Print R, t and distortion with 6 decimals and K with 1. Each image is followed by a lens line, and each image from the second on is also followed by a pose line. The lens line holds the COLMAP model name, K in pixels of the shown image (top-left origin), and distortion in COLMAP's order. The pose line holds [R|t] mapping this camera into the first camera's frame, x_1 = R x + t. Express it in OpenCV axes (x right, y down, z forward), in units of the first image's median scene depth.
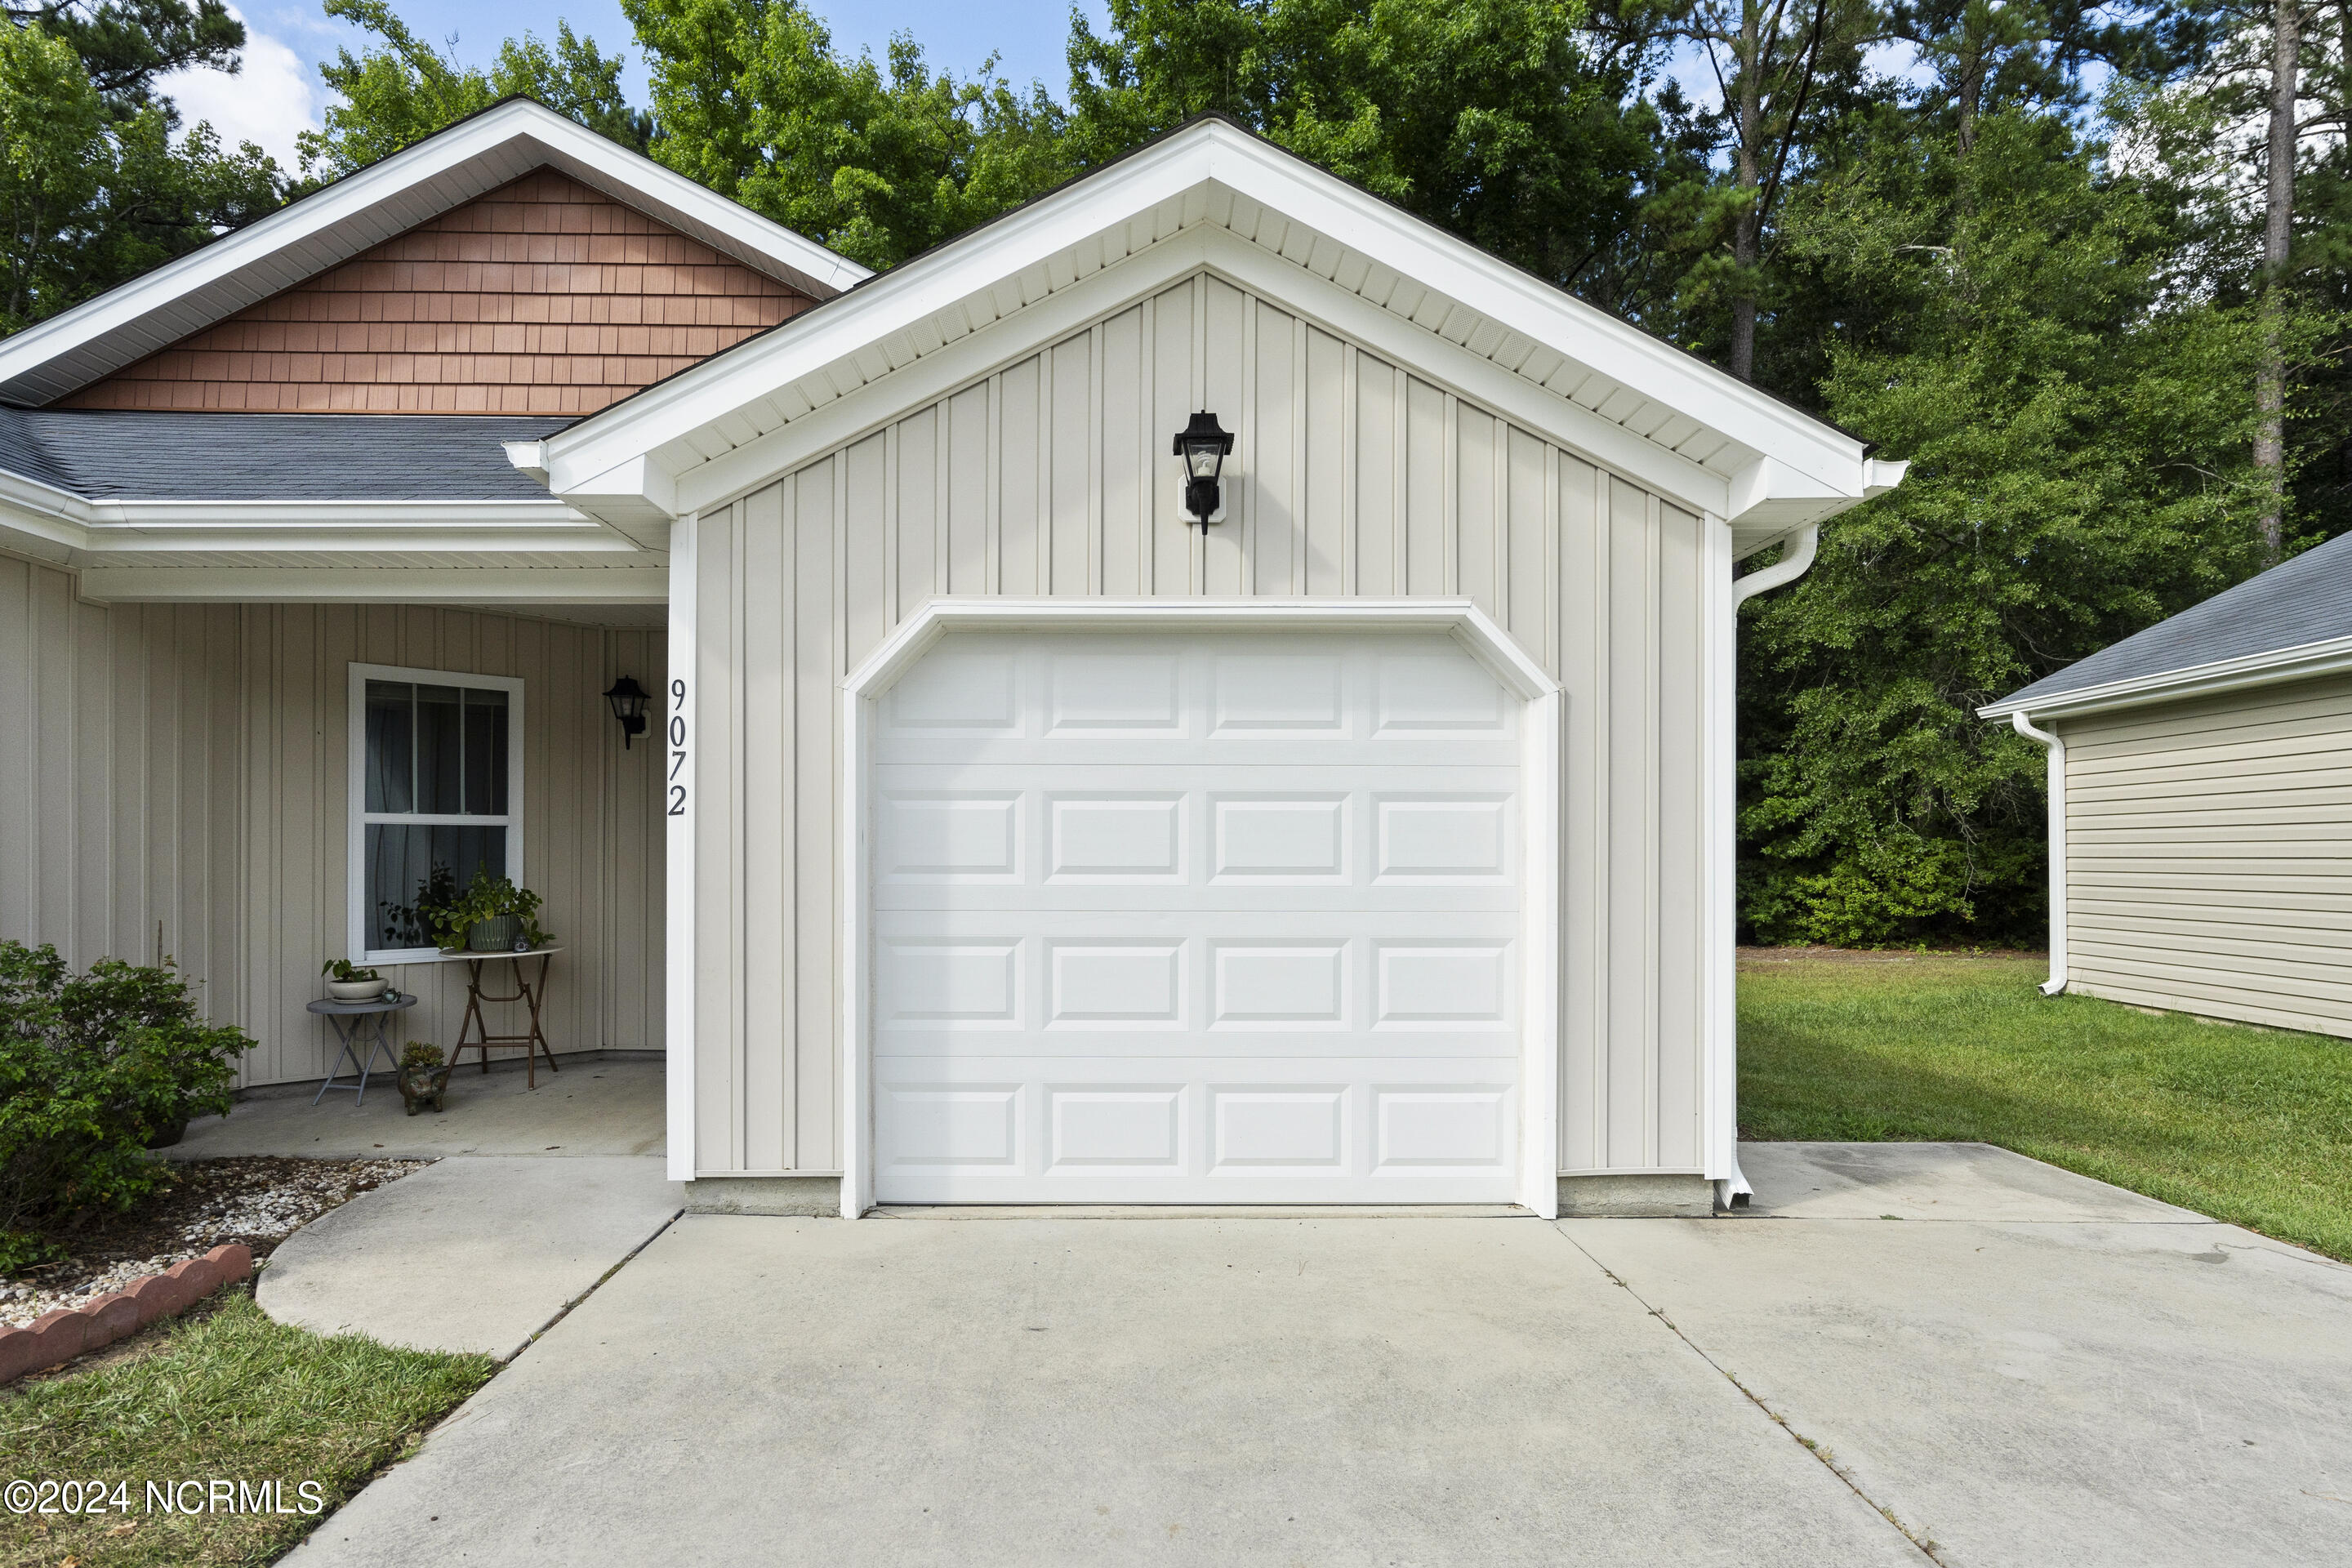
lens RADIAL K [[1203.1, 0, 1145.3], [0, 1203.1, 849.8], [0, 0, 1]] dist [-0.002905, 0.000184]
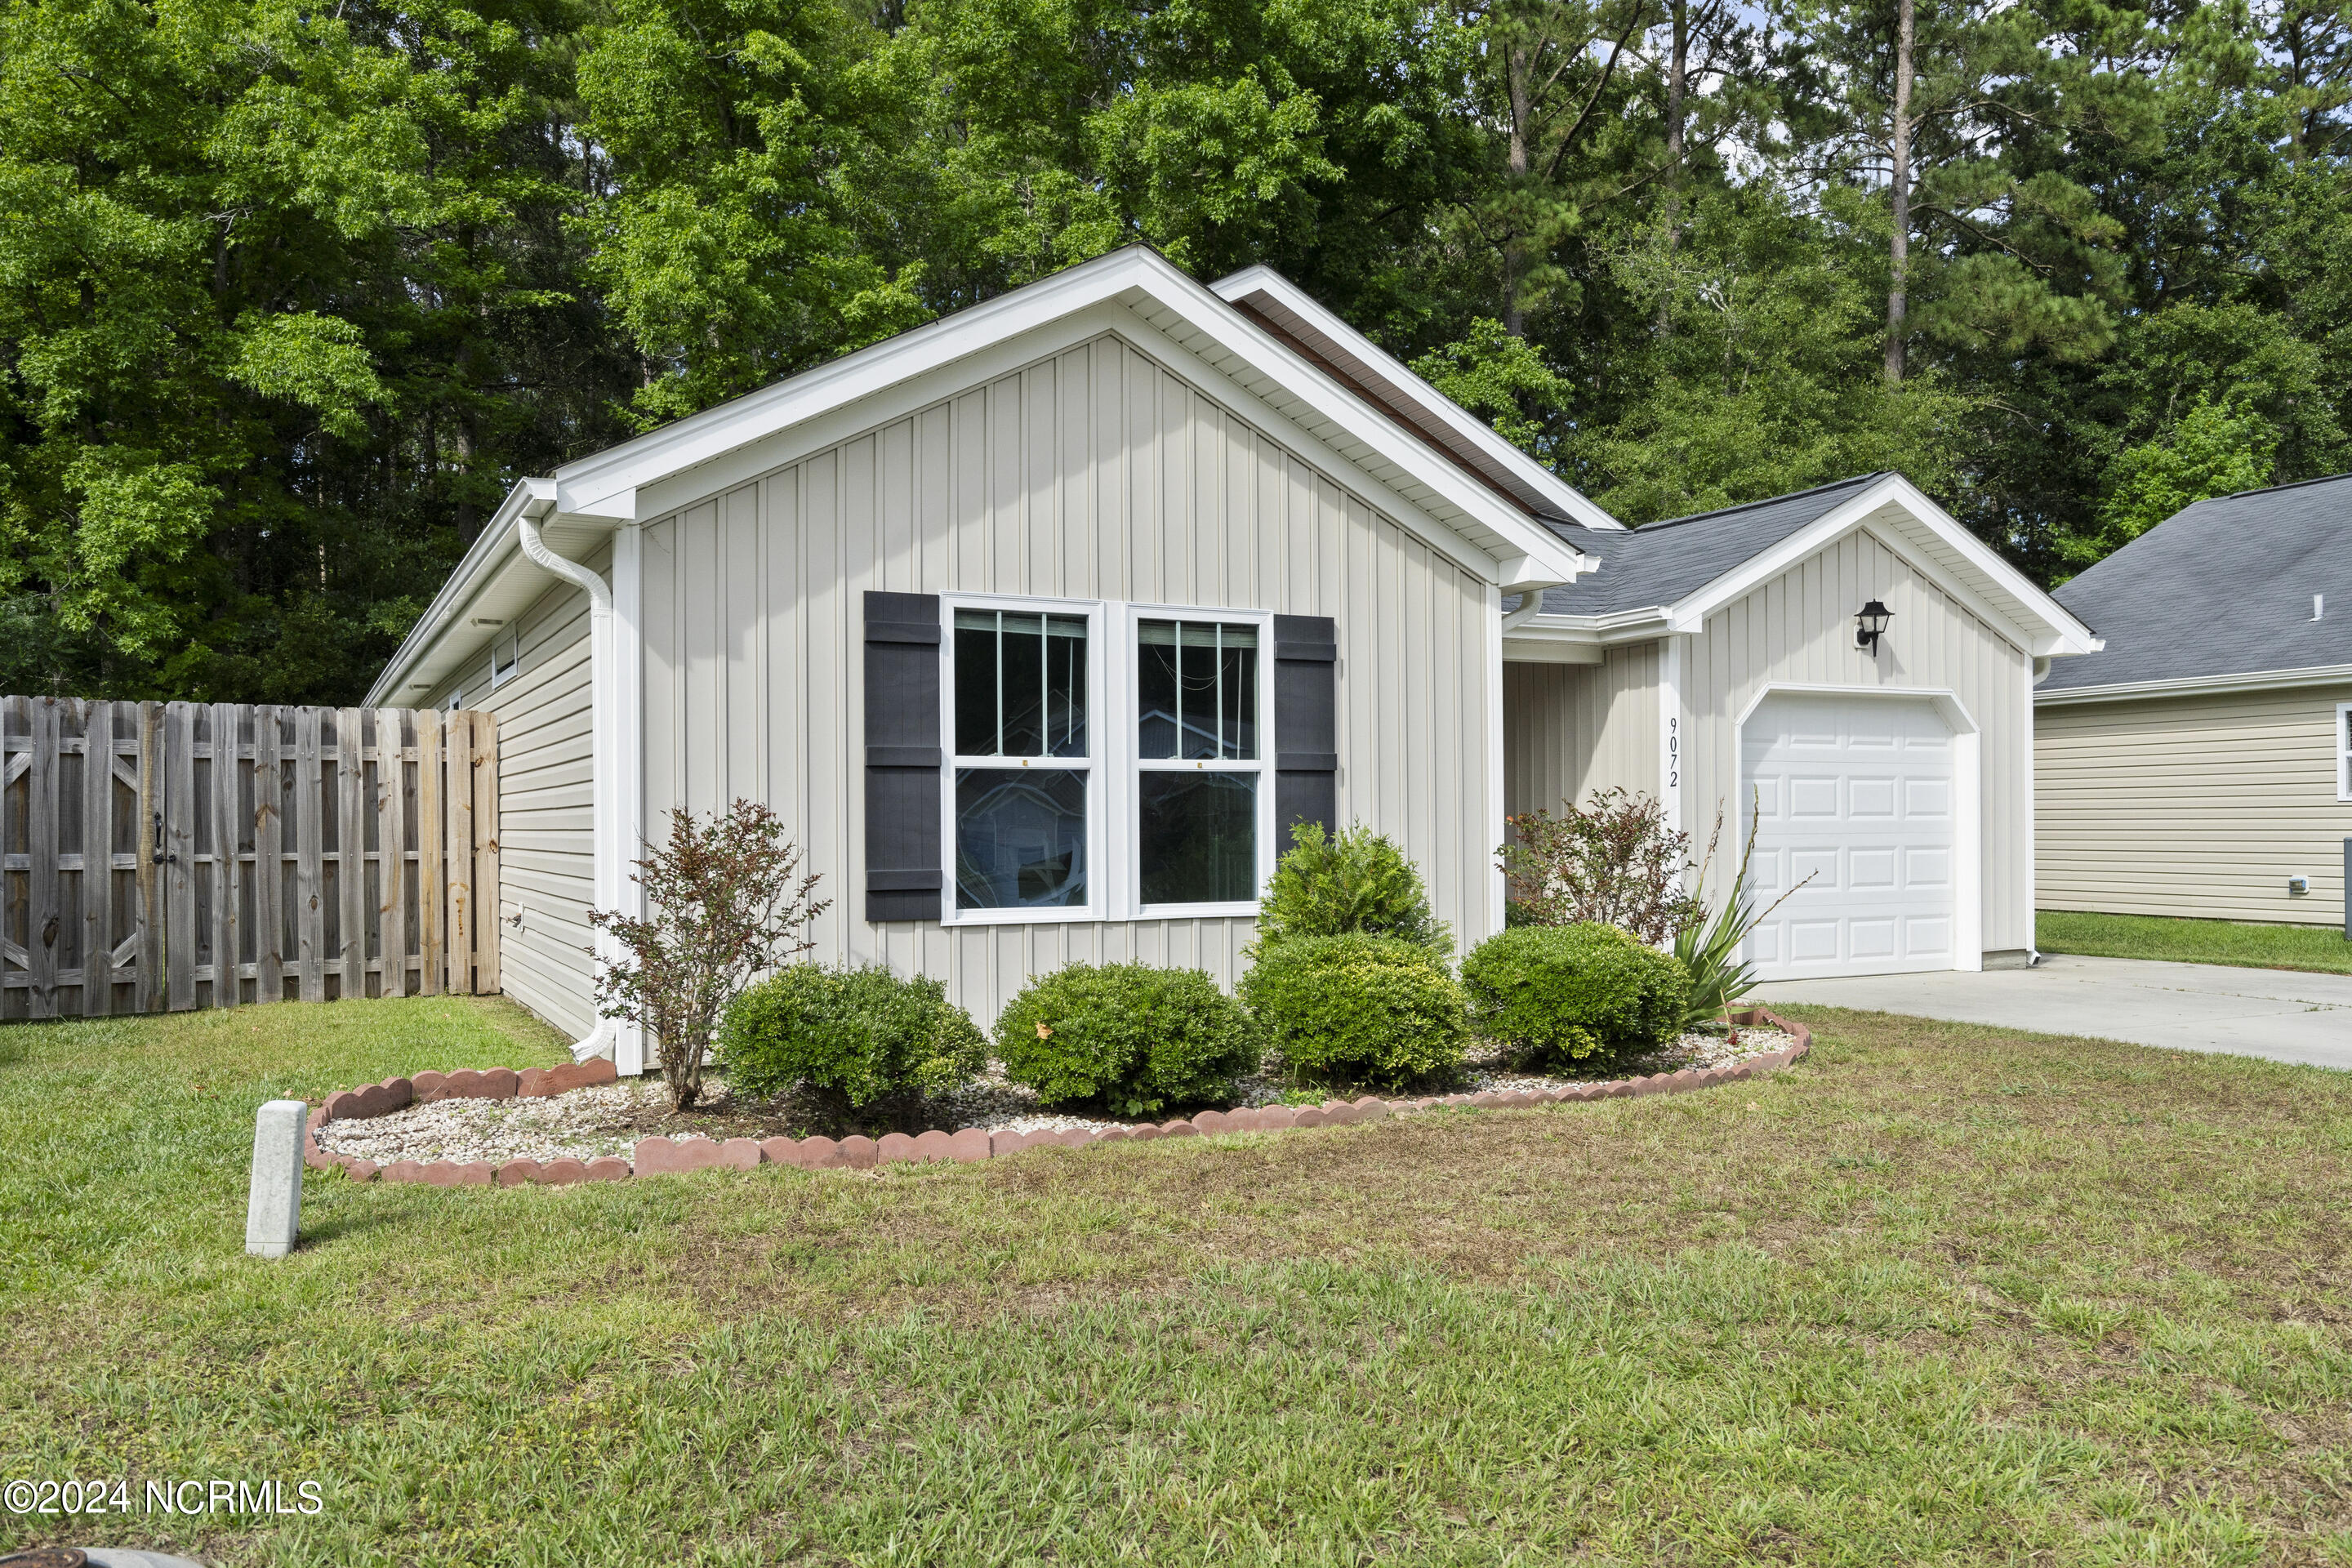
lens RADIAL K [[1737.4, 0, 1182.5], [0, 1737.4, 803.6], [0, 0, 1]] dist [0.009085, 0.003945]
pose [[0.894140, -0.002104, 0.447783, -1.519338], [0.004090, 0.999986, -0.003467, 0.003718], [-0.447769, 0.004932, 0.894136, -0.757929]]
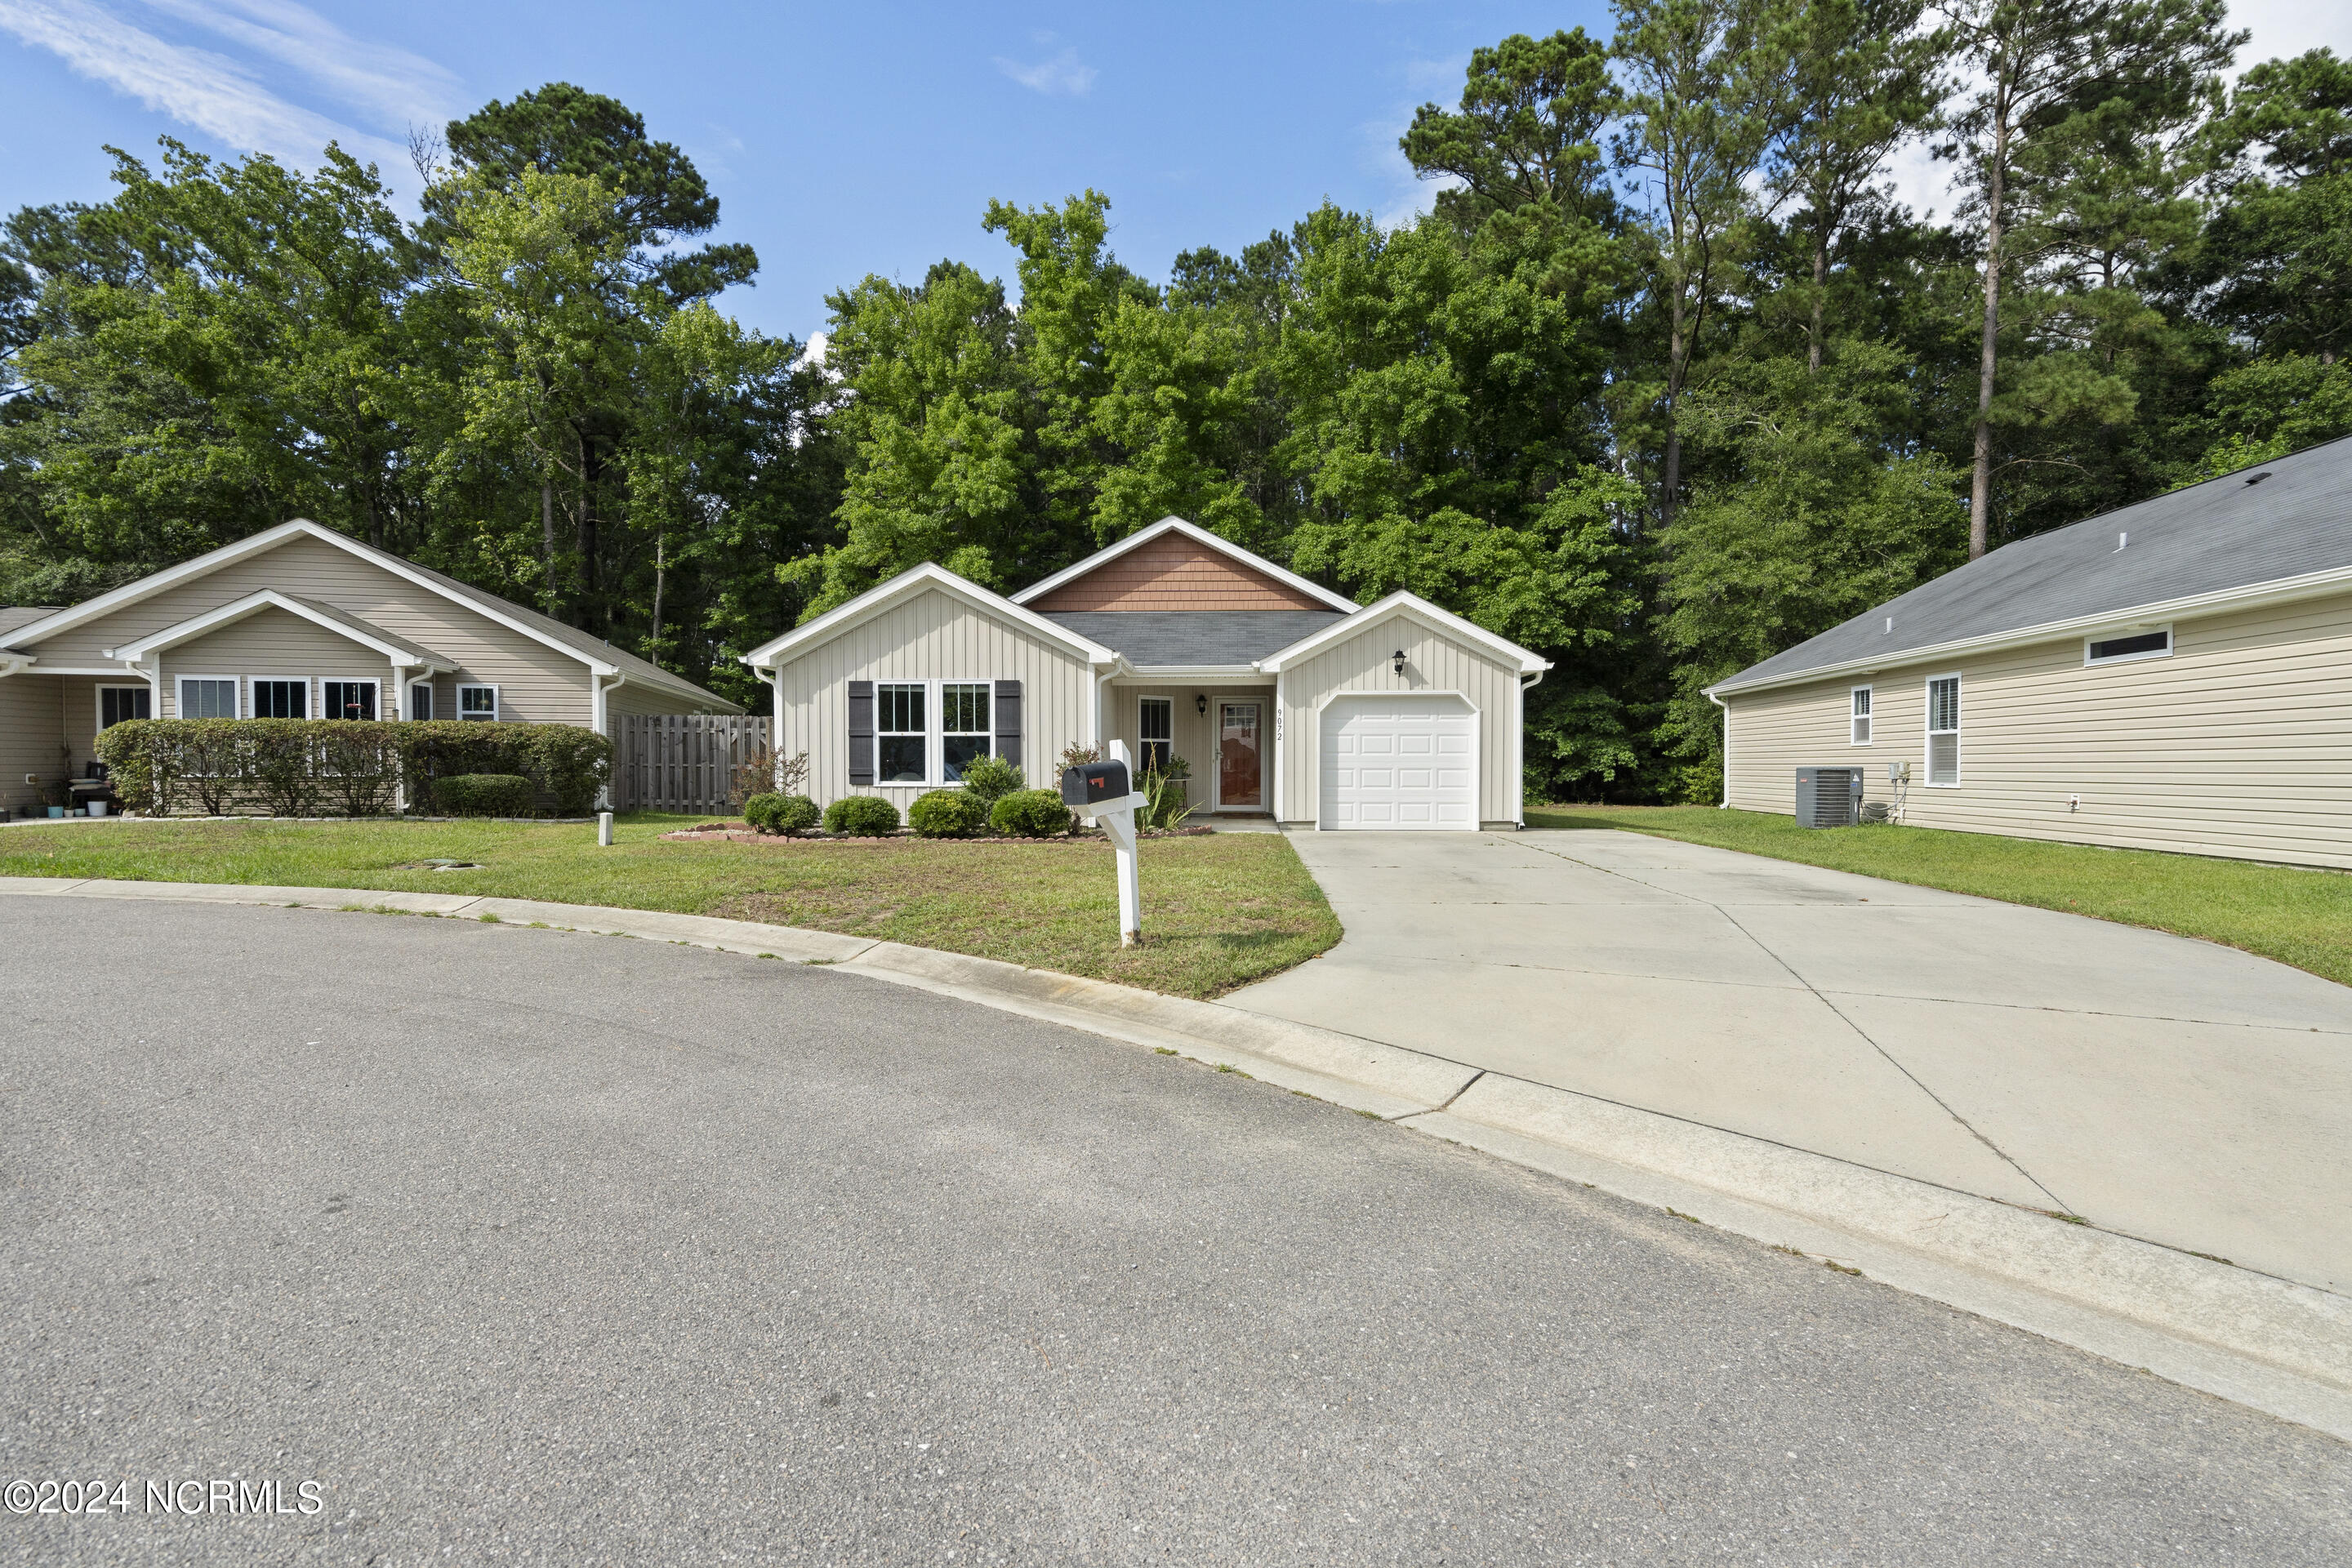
lens RADIAL K [[1088.6, 0, 1193.3], [0, 1088.6, 787.1], [0, 0, 1]] dist [-0.001035, 0.000293]
pose [[0.998692, -0.000657, -0.051124, -0.320173], [0.001960, 0.999675, 0.025436, 0.026921], [0.051090, -0.025503, 0.998368, -1.941744]]
